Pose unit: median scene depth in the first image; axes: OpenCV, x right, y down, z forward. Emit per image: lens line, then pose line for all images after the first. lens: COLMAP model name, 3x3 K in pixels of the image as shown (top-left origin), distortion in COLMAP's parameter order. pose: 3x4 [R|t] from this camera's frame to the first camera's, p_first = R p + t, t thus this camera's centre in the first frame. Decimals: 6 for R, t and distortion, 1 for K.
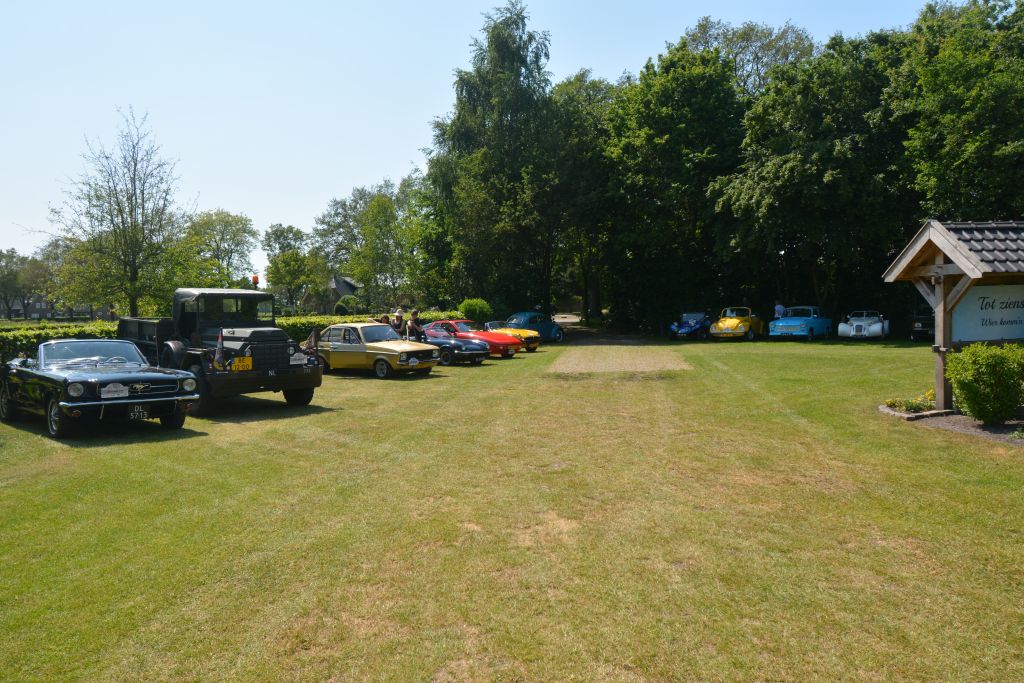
lens RADIAL K [[857.6, 0, 510.5], [0, 857.6, 329.4], [0, 0, 1]] dist [0.000722, 0.000971]
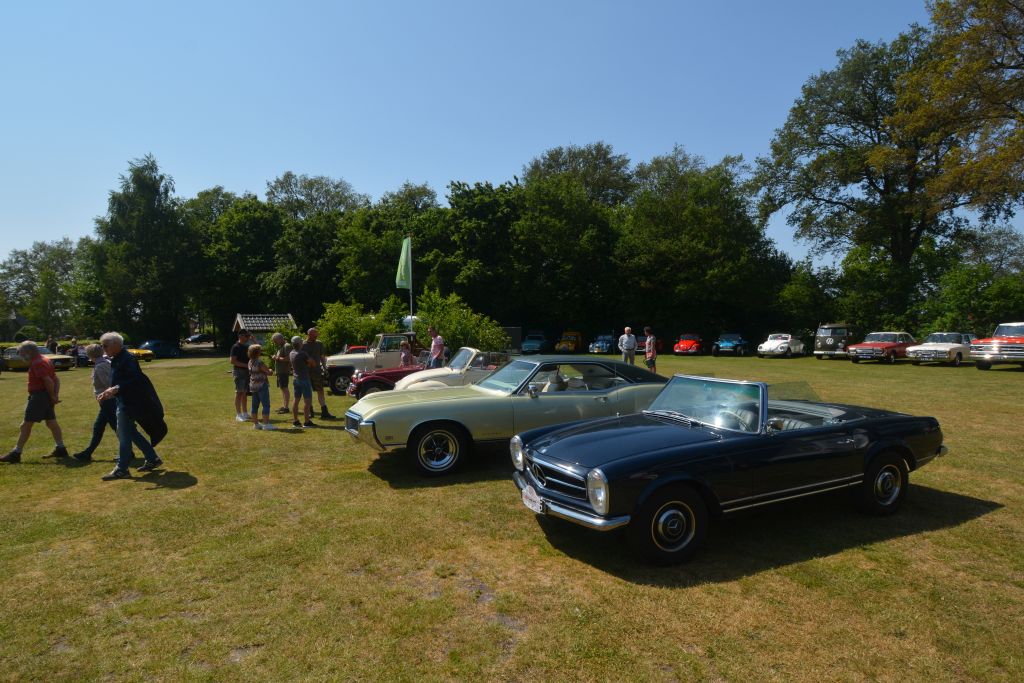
lens RADIAL K [[566.6, 0, 502.3], [0, 566.6, 337.9], [0, 0, 1]] dist [0.019027, -0.028427]
pose [[0.873129, 0.003250, 0.487478, 0.073802], [0.008707, 0.999714, -0.022260, 0.006628], [-0.487411, 0.023680, 0.872851, -0.345704]]
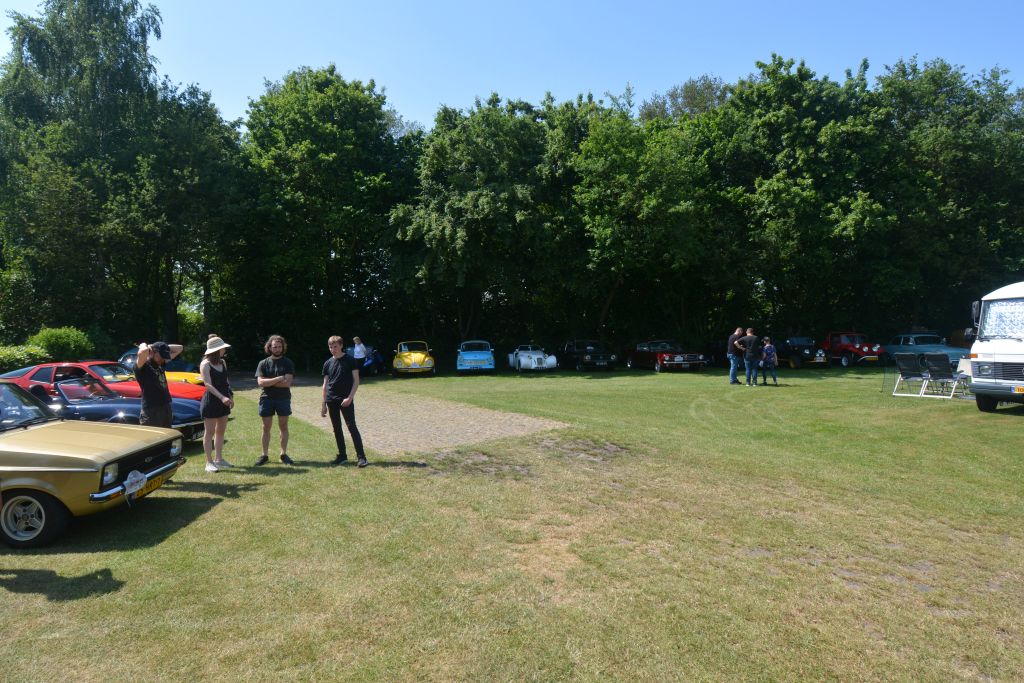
lens RADIAL K [[566.6, 0, 502.3], [0, 566.6, 337.9], [0, 0, 1]] dist [0.019027, -0.028427]
pose [[0.718121, 0.007543, 0.695878, -0.103641], [0.016738, 0.999465, -0.028107, -0.009241], [-0.695717, 0.031832, 0.717610, 0.430067]]
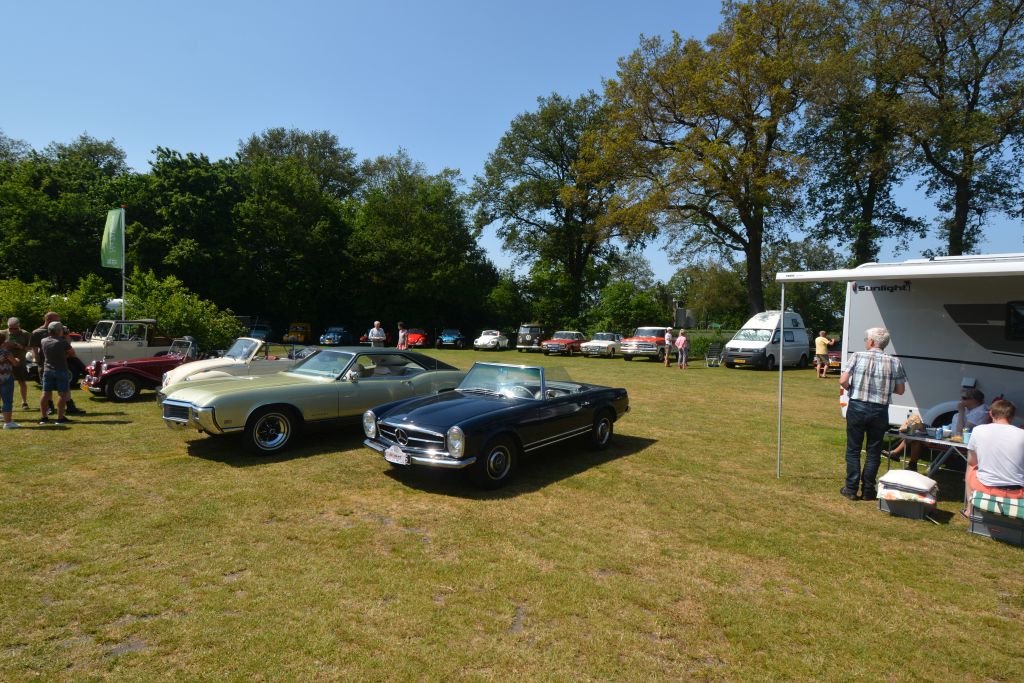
lens RADIAL K [[566.6, 0, 502.3], [0, 566.6, 337.9], [0, 0, 1]] dist [0.019027, -0.028427]
pose [[0.530885, 0.010645, 0.847377, 0.018849], [-0.007502, 0.999941, -0.007862, 0.006165], [-0.847411, -0.002183, 0.530933, -0.352830]]
